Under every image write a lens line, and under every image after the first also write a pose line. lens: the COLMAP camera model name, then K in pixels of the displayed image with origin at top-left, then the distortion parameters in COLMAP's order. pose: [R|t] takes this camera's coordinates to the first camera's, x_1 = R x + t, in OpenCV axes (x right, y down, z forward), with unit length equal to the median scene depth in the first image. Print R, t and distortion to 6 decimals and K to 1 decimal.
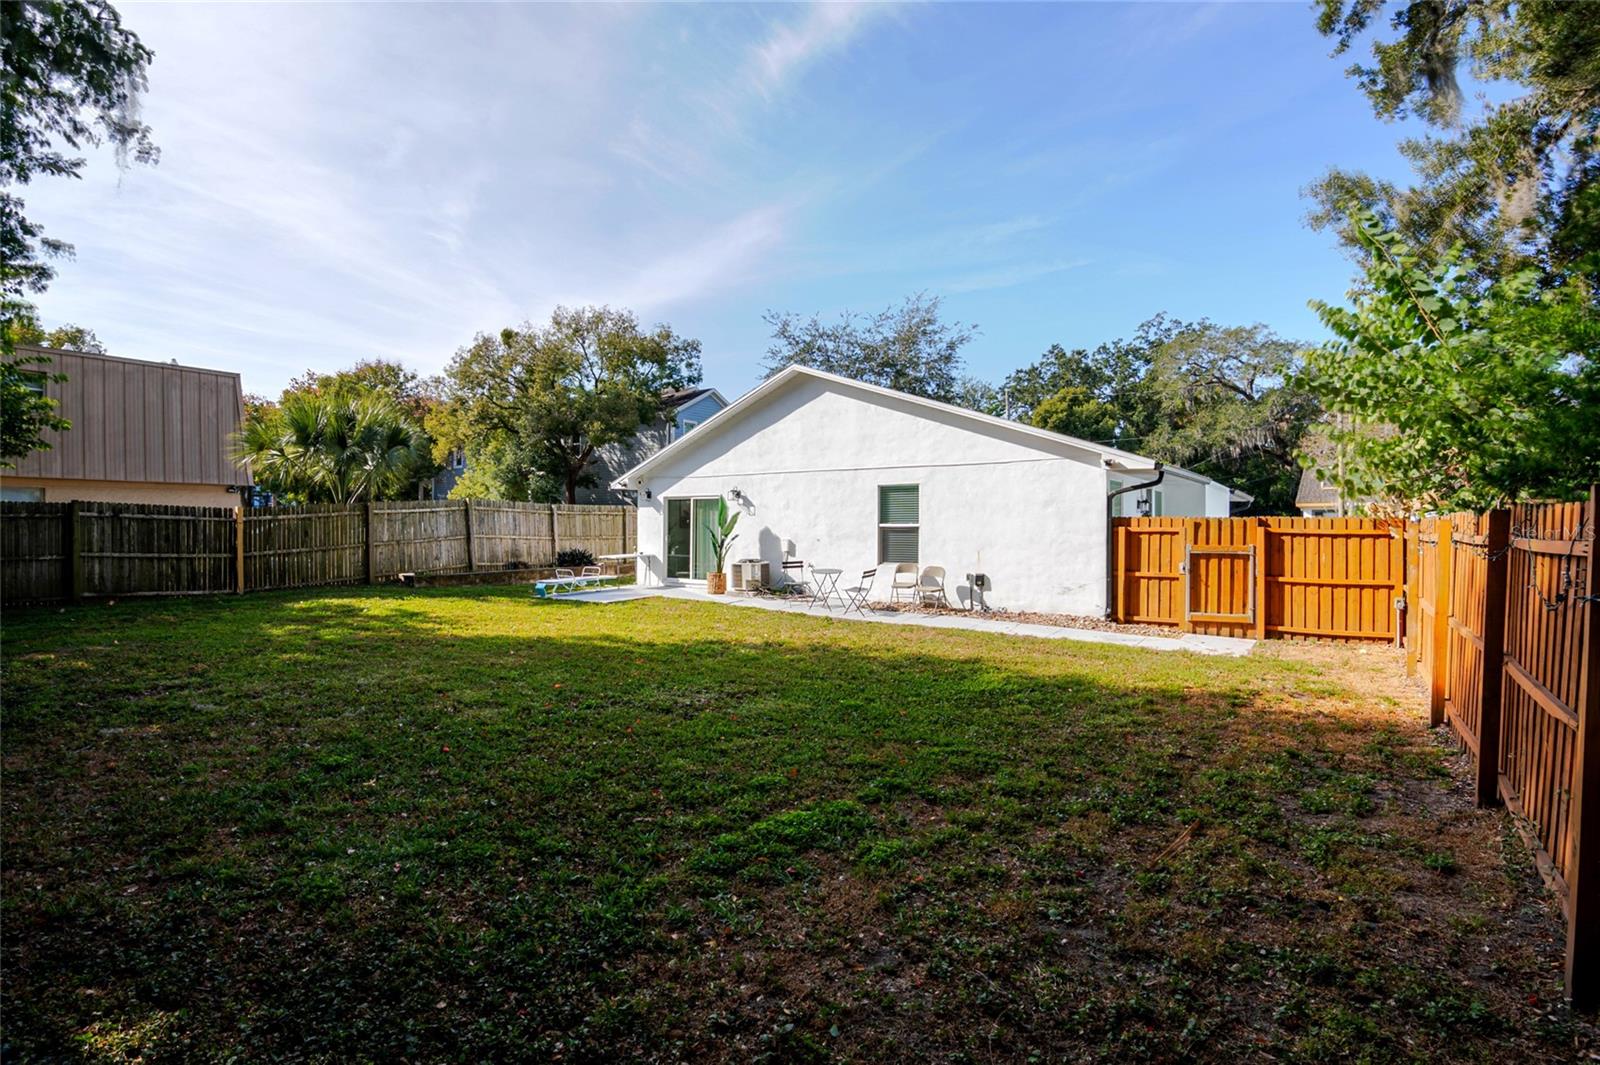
lens RADIAL K [[788.4, 0, 794.3], [0, 788.4, 524.9], [0, 0, 1]] dist [-0.015423, -0.001089]
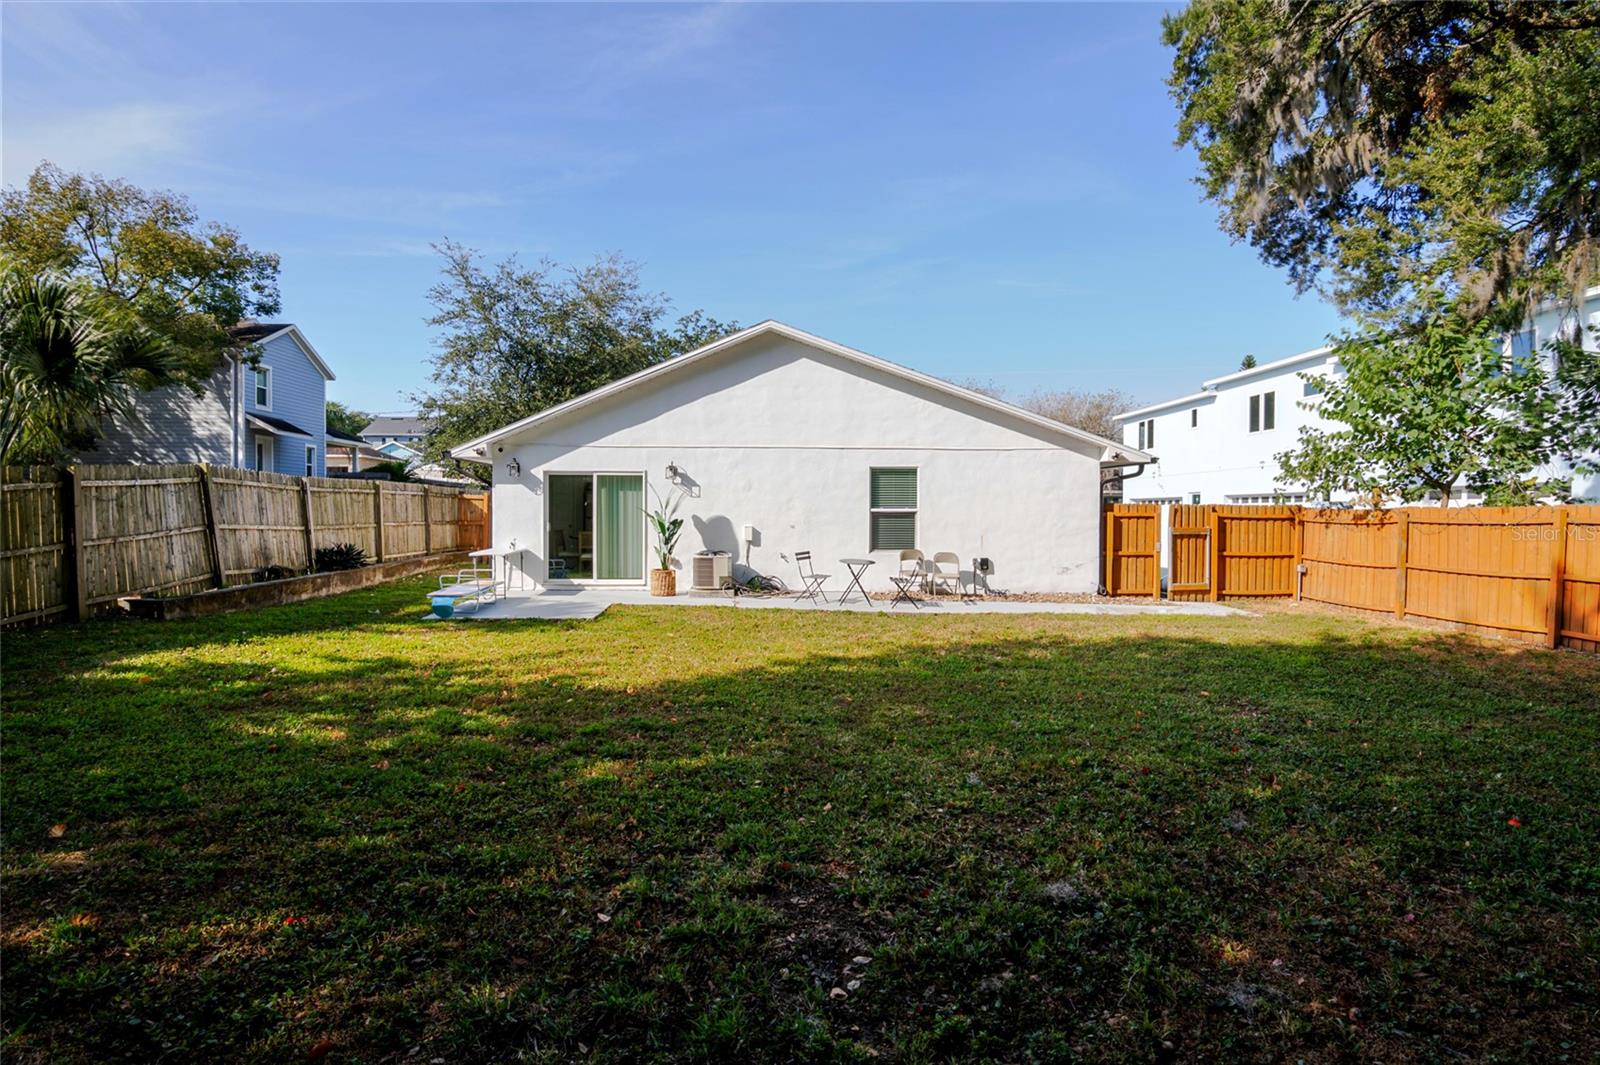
lens RADIAL K [[788.4, 0, 798.6], [0, 788.4, 524.0], [0, 0, 1]] dist [-0.015423, -0.001089]
pose [[0.783531, -0.011040, 0.621255, -0.508816], [-0.003168, 0.999758, 0.021762, -0.002865], [-0.621345, -0.019020, 0.783306, 0.306085]]
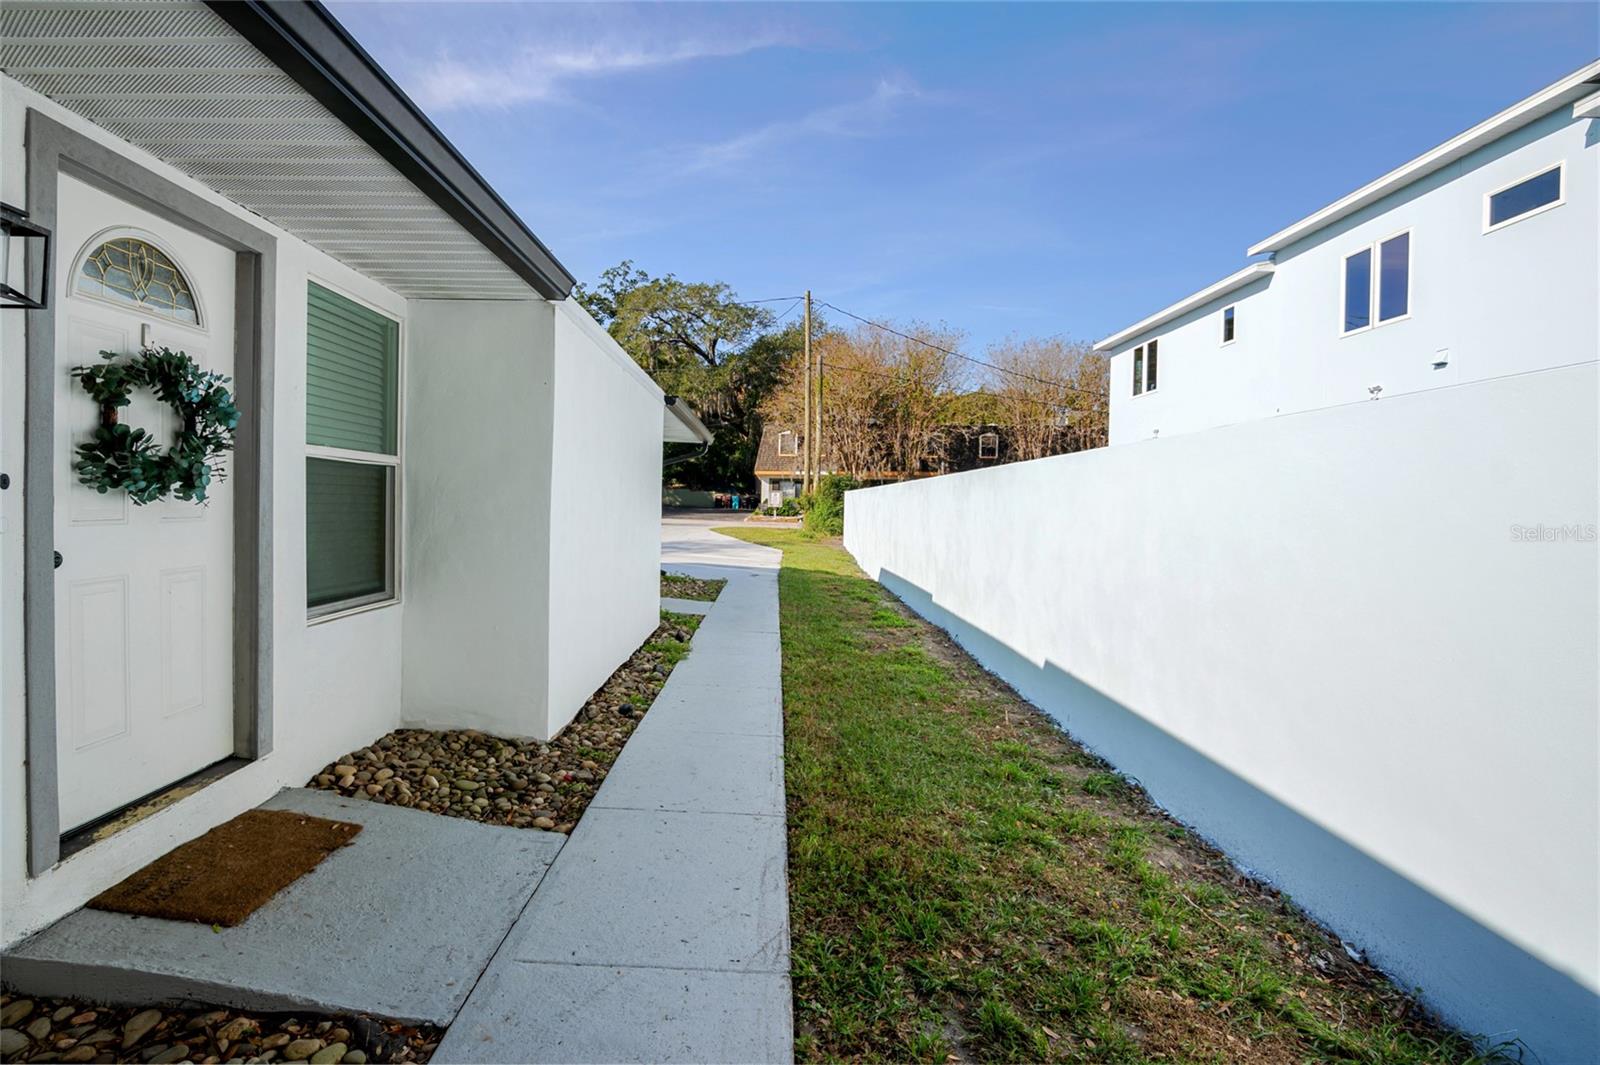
lens RADIAL K [[788.4, 0, 793.2], [0, 788.4, 517.9], [0, 0, 1]] dist [-0.015423, -0.001089]
pose [[0.808351, -0.003742, 0.588689, 0.440148], [-0.011640, 0.999683, 0.022338, 0.014233], [-0.588586, -0.024909, 0.808051, 0.741568]]
